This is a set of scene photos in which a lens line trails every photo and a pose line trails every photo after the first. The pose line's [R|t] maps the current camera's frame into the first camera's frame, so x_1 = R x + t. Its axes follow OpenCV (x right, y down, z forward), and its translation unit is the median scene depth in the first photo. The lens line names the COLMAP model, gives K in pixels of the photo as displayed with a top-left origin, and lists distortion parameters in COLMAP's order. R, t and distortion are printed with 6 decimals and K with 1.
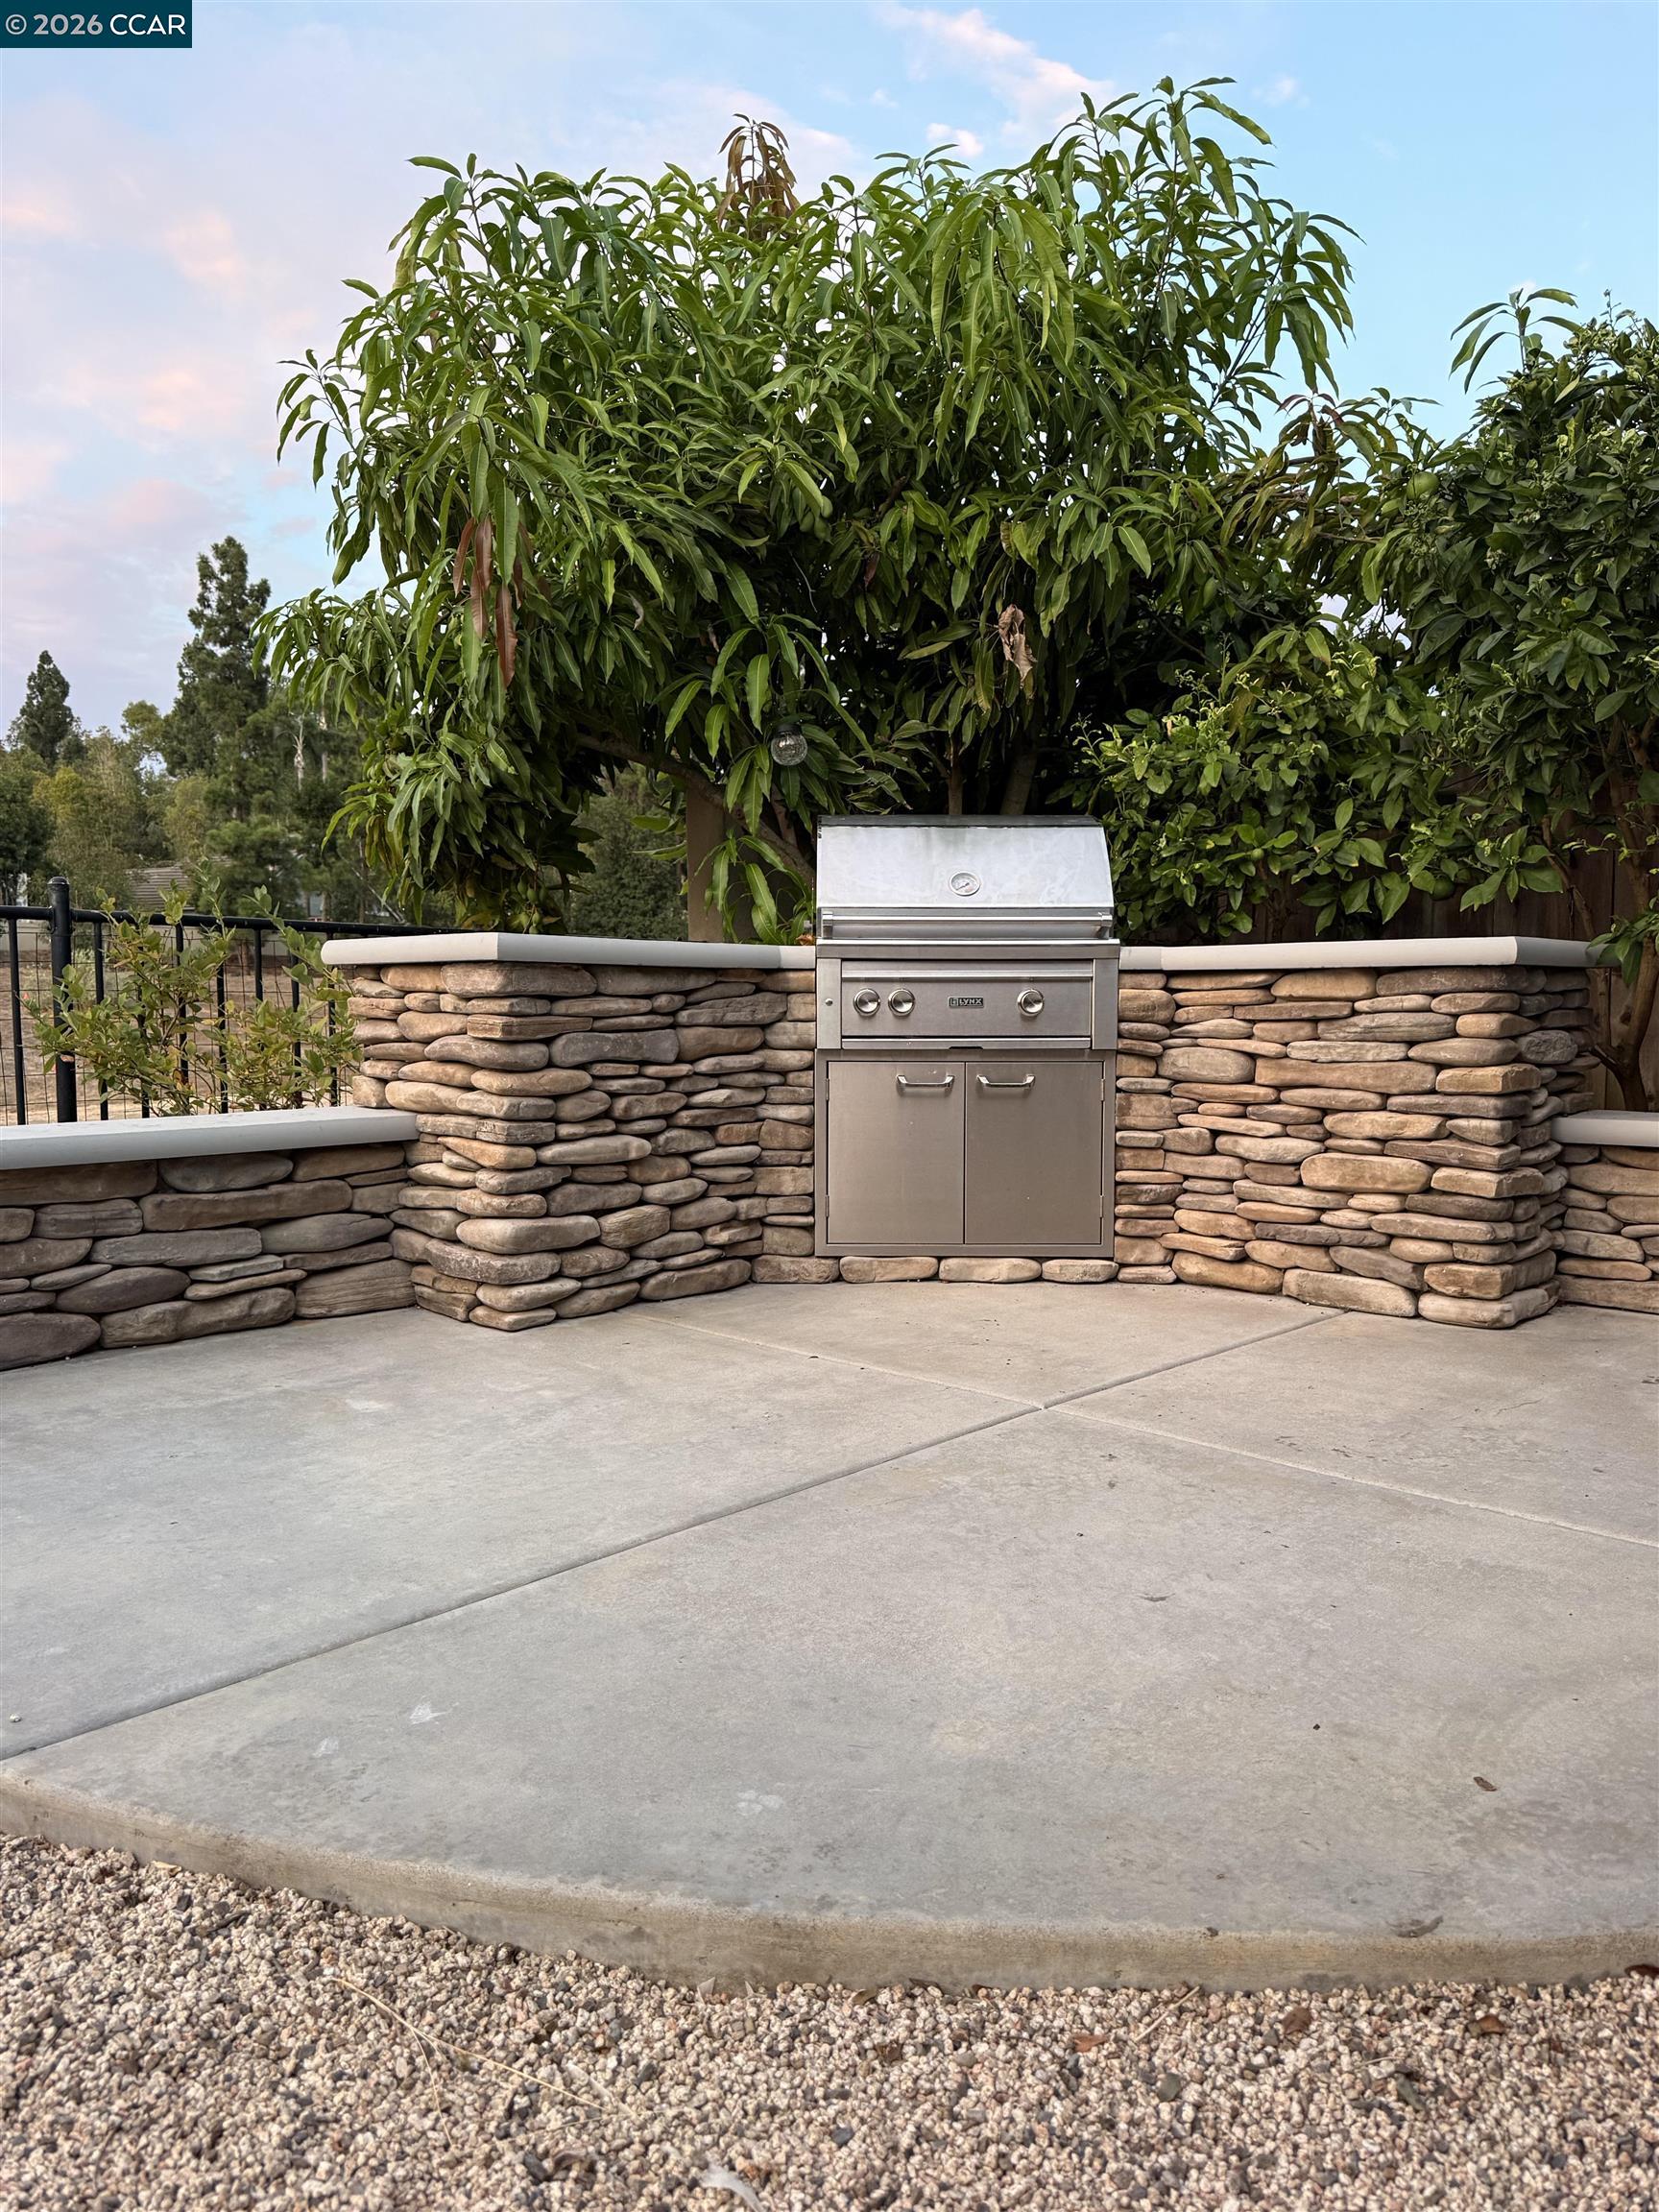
lens RADIAL K [[1574.9, 0, 832.4], [0, 1574.9, 1106.0], [0, 0, 1]] dist [0.053407, -0.035779]
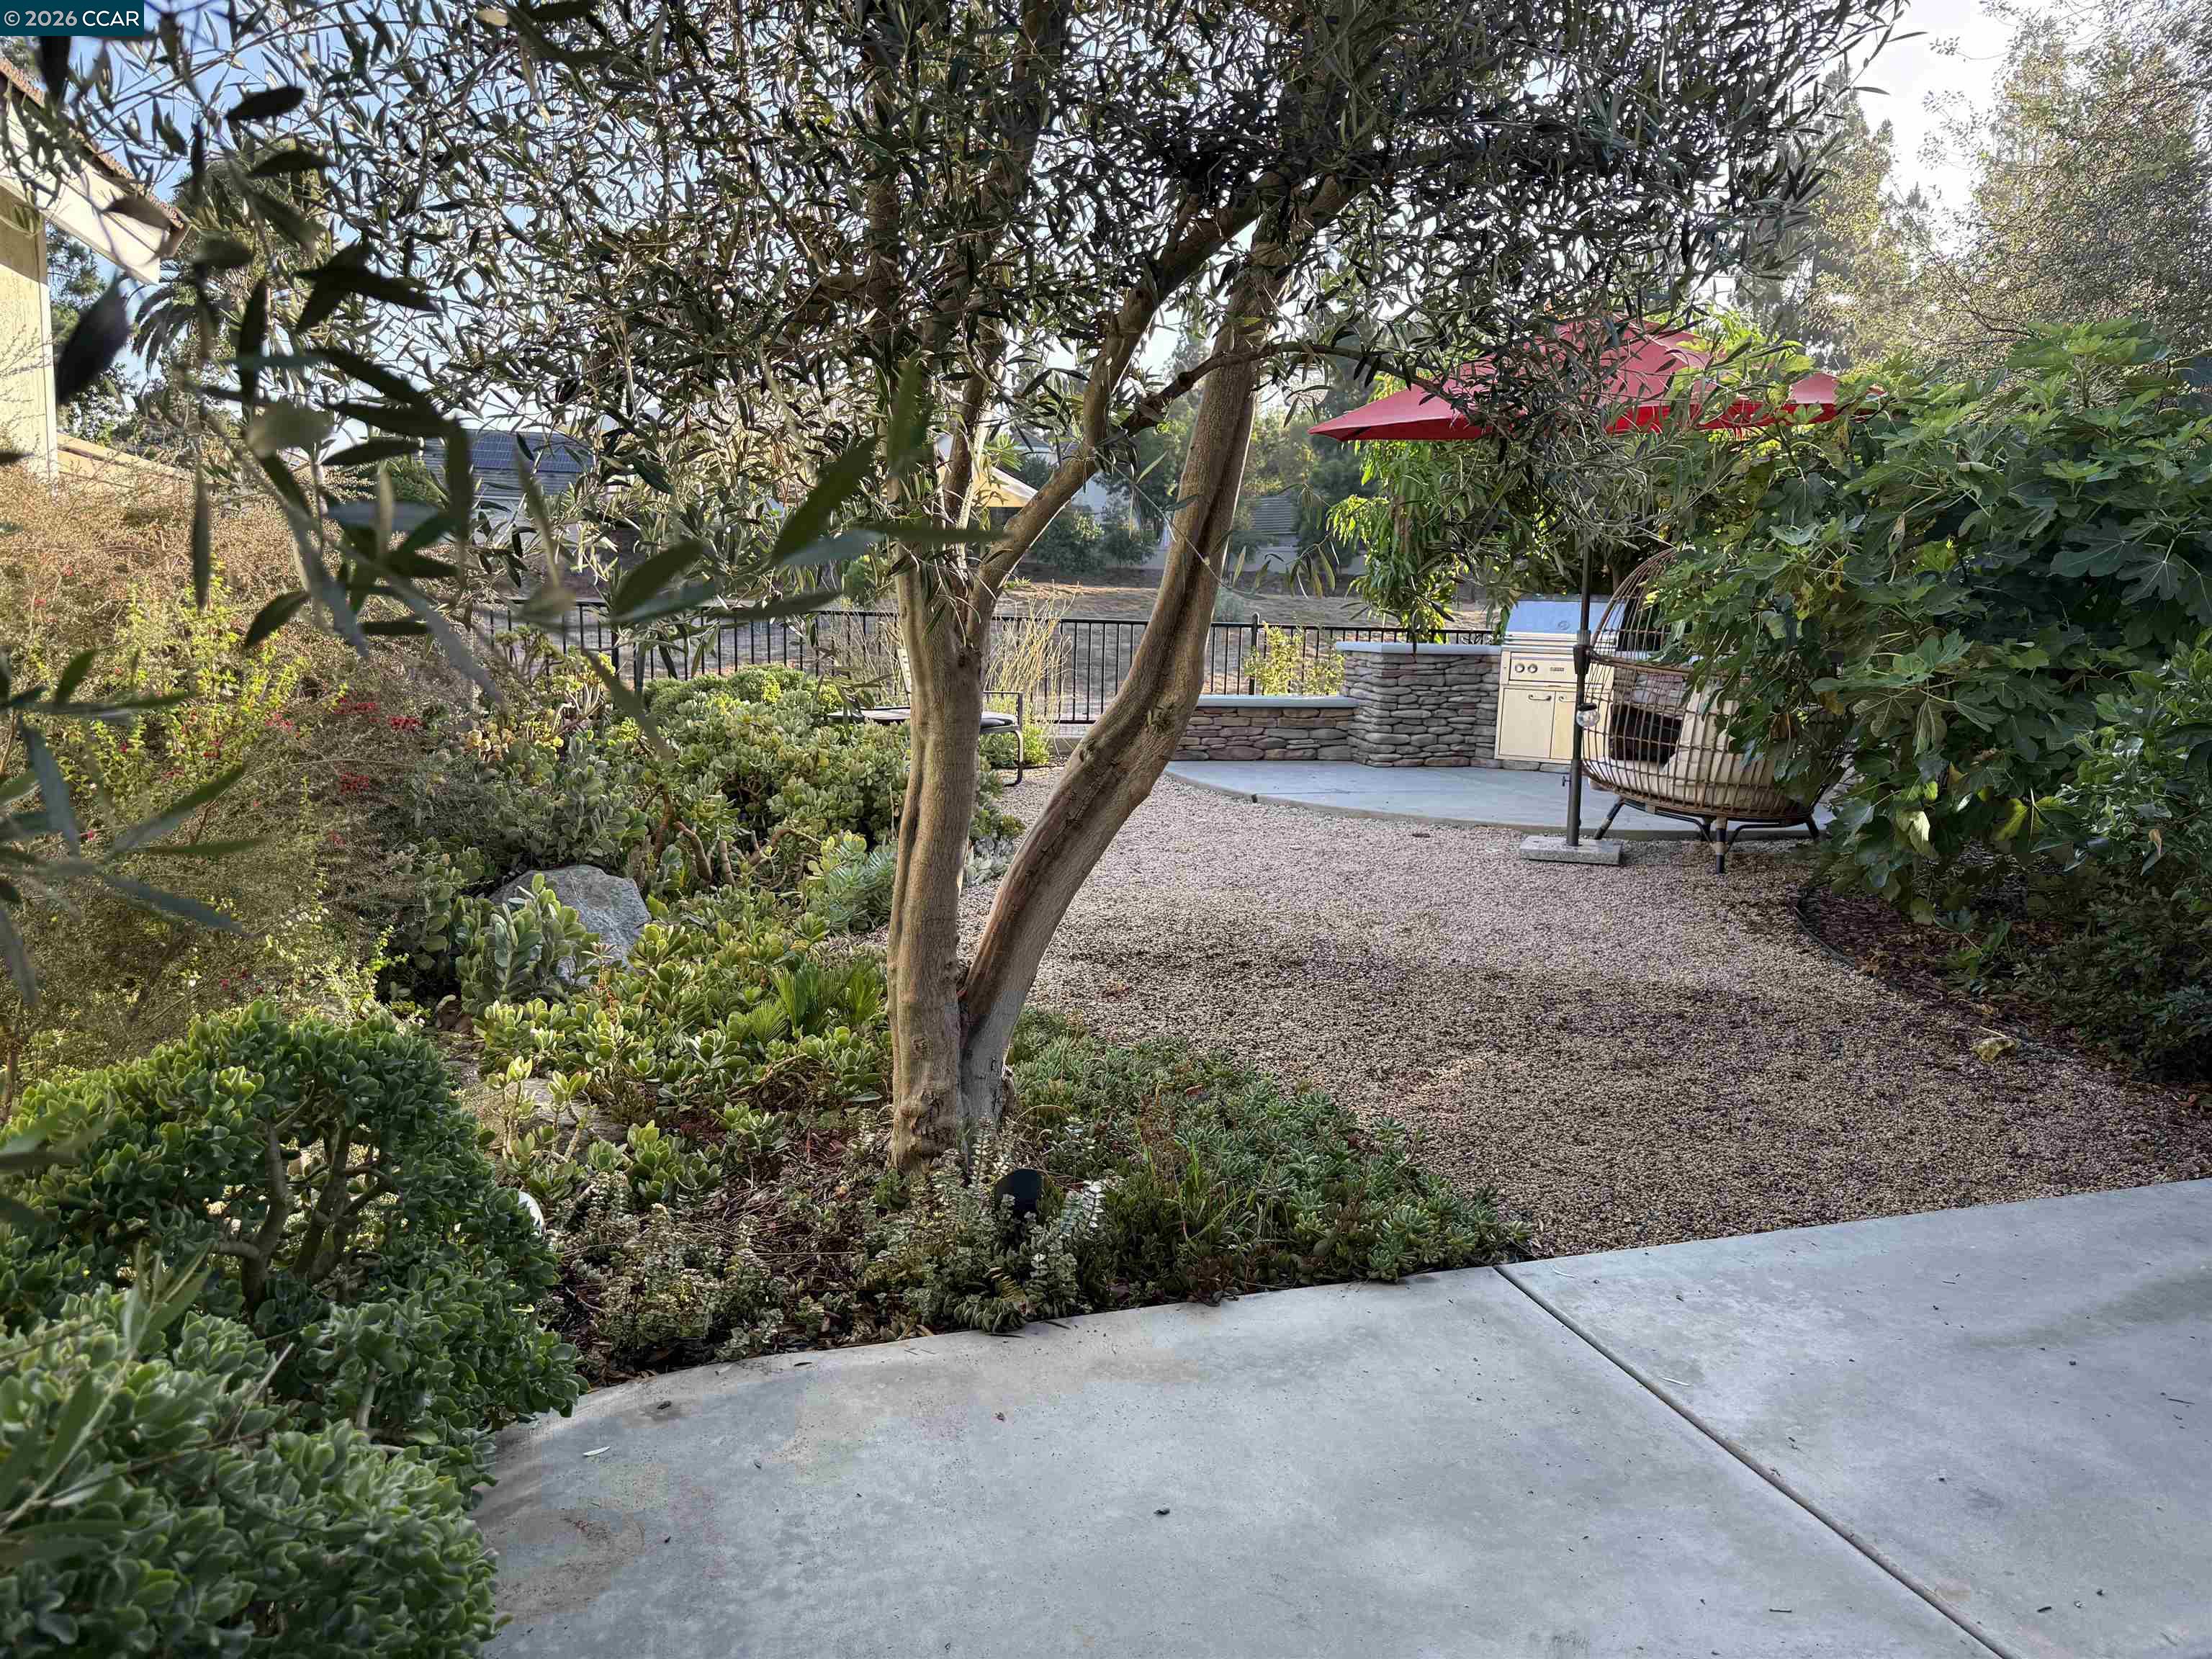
lens RADIAL K [[1574.9, 0, 1106.9], [0, 1574.9, 830.6], [0, 0, 1]] dist [0.053407, -0.035779]
pose [[0.890150, 0.100944, -0.444346, 0.688249], [-0.060923, 0.992763, 0.103486, -0.028278], [0.451577, -0.065047, 0.889858, -1.955087]]
